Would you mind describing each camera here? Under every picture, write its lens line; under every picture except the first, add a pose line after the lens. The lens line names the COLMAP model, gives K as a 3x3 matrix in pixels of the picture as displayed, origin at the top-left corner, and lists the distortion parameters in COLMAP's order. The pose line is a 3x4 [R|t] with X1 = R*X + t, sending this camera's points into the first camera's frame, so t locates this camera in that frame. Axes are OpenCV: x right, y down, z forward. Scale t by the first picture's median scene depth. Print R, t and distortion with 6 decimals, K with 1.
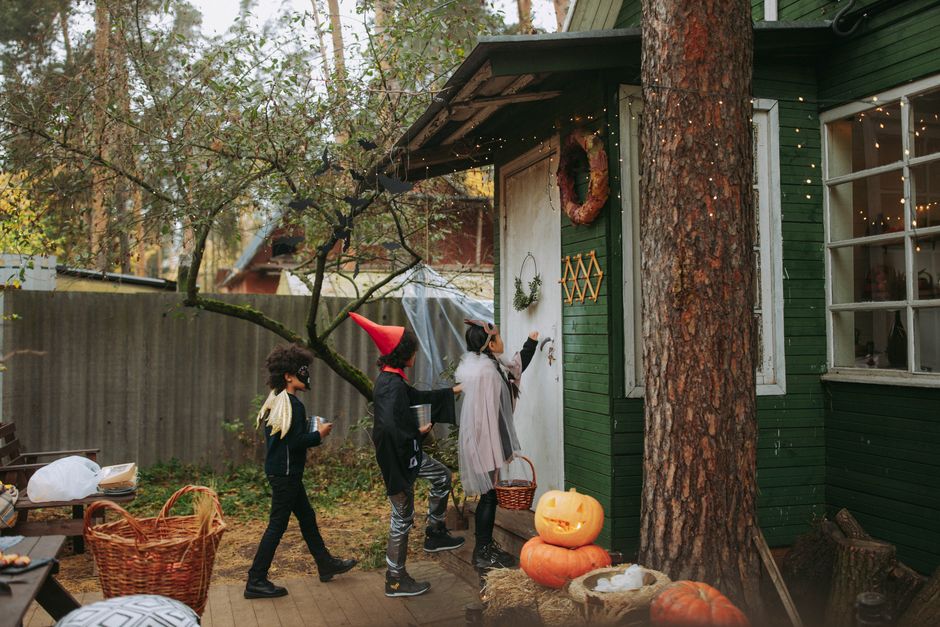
lens RADIAL K [[896.2, 0, 506.2], [0, 896.2, 312.9], [0, 0, 1]] dist [-0.009771, -0.009203]
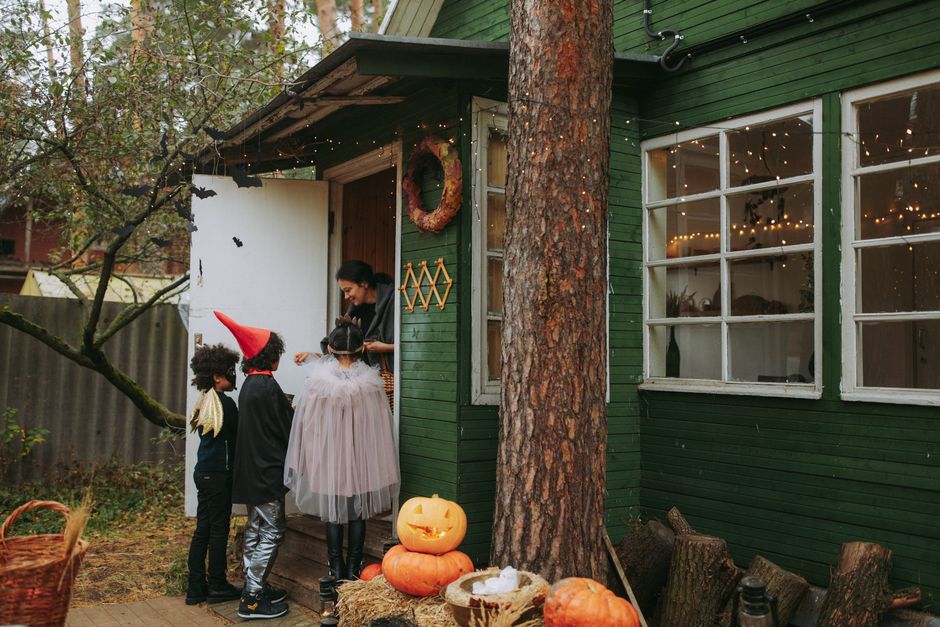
lens RADIAL K [[896.2, 0, 506.2], [0, 896.2, 312.9], [0, 0, 1]] dist [-0.009771, -0.009203]
pose [[0.956846, 0.029205, 0.289125, -0.144822], [-0.023157, 0.999436, -0.024319, 0.017193], [-0.289672, 0.016574, 0.956982, 0.025018]]
